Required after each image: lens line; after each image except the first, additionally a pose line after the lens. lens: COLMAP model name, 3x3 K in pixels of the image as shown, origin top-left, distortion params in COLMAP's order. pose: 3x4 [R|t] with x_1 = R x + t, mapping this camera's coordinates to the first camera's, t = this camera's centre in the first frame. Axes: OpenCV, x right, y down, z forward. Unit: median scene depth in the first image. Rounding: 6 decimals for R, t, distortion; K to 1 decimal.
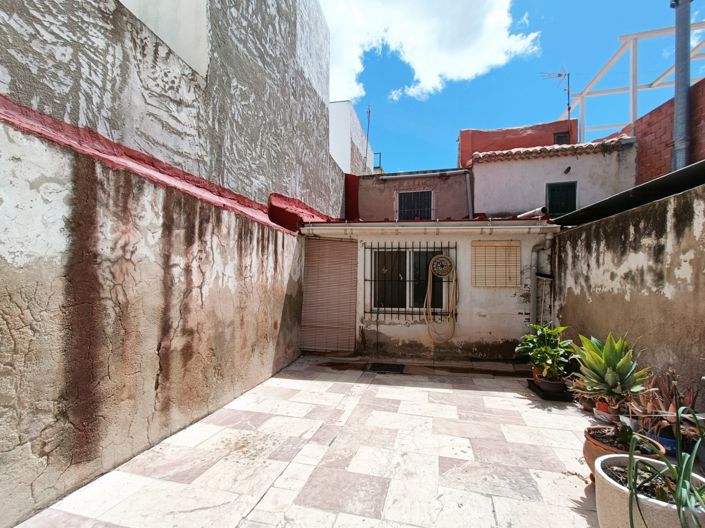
lens RADIAL K [[315.9, 0, 355.1], [0, 315.9, 264.8], [0, 0, 1]] dist [0.001265, -0.000214]
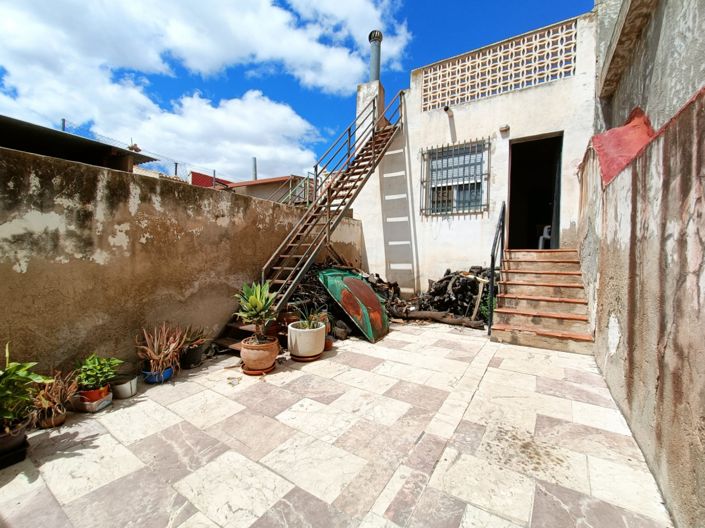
lens RADIAL K [[315.9, 0, 355.1], [0, 315.9, 264.8], [0, 0, 1]] dist [0.001265, -0.000214]
pose [[-0.941704, -0.033188, 0.334802, -0.164942], [-0.039036, 0.999180, -0.010750, 0.088160], [-0.334171, -0.023193, -0.942227, 1.737018]]
